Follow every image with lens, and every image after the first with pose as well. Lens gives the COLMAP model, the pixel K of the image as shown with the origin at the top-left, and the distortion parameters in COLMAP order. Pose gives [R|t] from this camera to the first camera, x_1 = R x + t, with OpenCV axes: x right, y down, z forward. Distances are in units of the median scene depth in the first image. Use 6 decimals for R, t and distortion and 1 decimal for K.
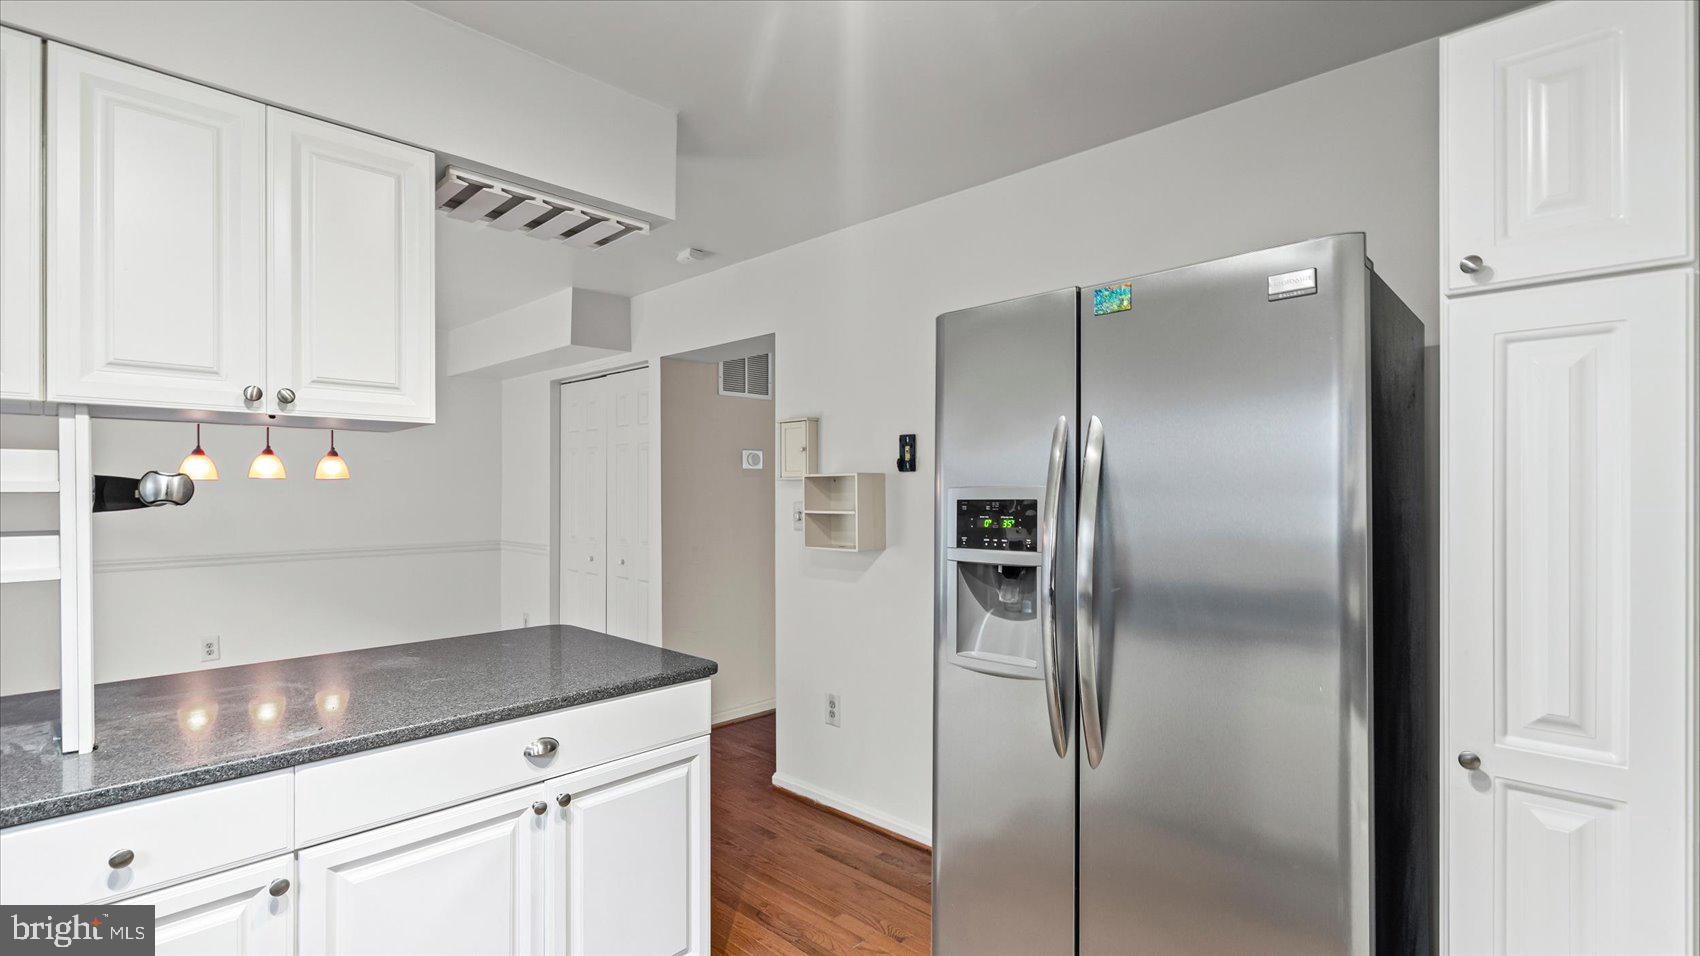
lens RADIAL K [[774.9, 0, 846.7], [0, 774.9, 491.5], [0, 0, 1]] dist [-0.007661, 0.001851]
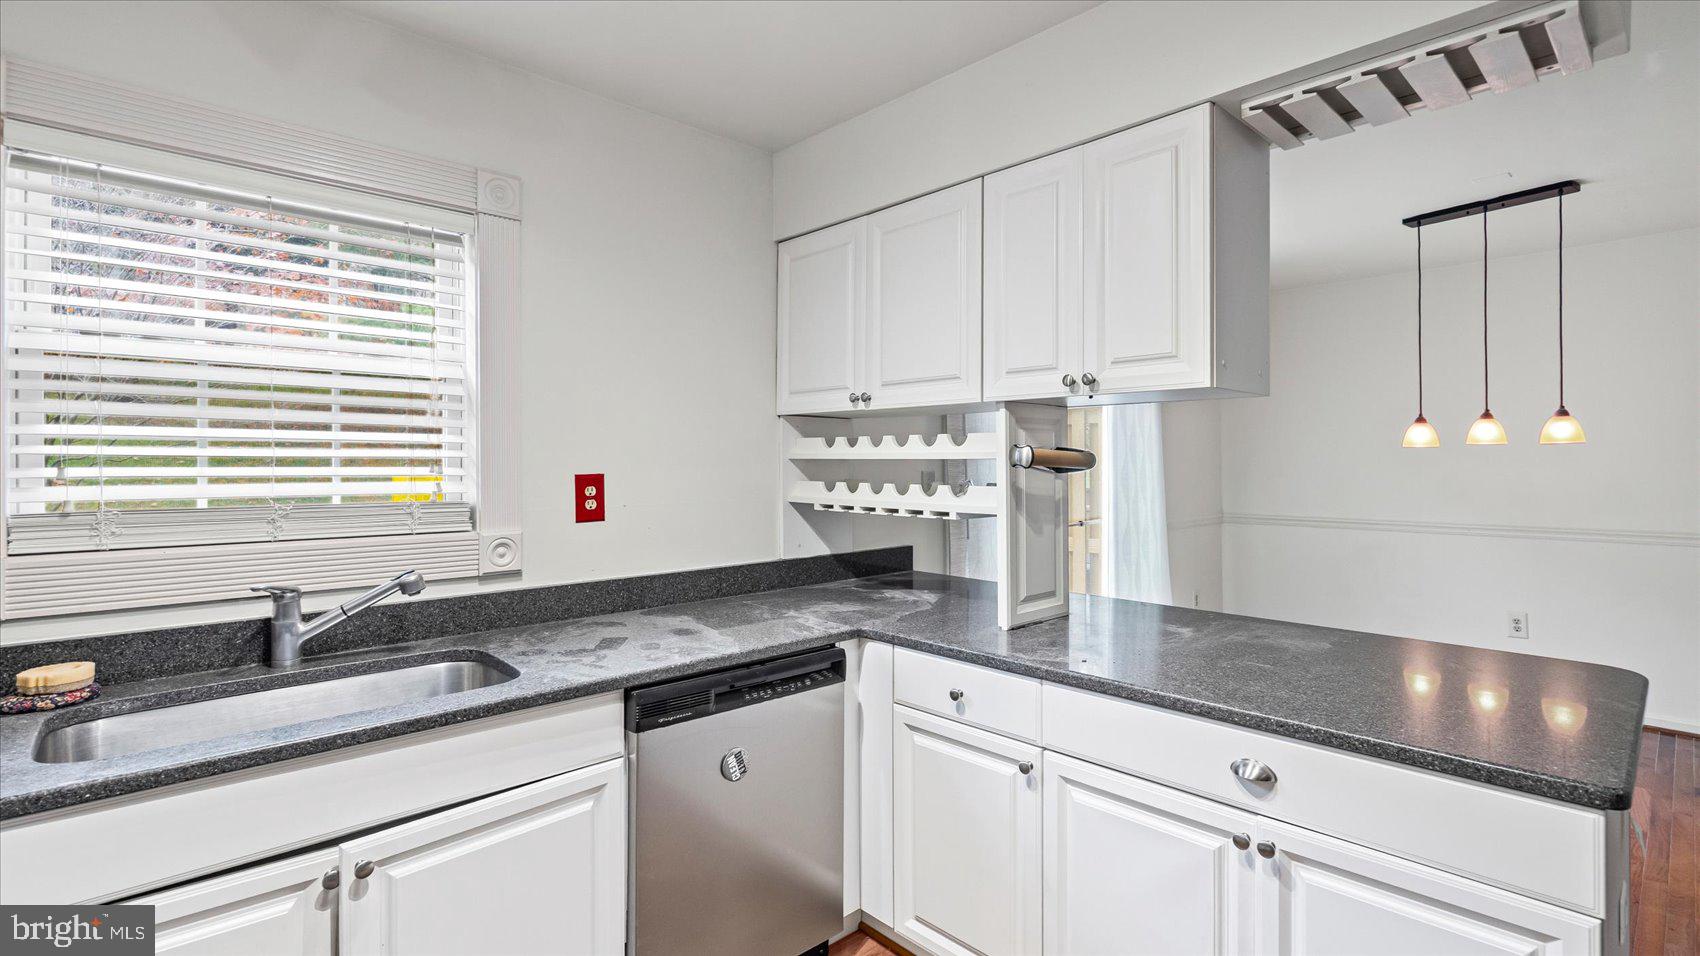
lens RADIAL K [[774.9, 0, 838.6], [0, 774.9, 455.4], [0, 0, 1]] dist [-0.007661, 0.001851]
pose [[-0.070889, -0.004749, -0.997473, 0.458158], [0.001001, 0.999988, -0.004832, -0.000341], [0.997484, -0.001341, -0.070883, 0.625023]]
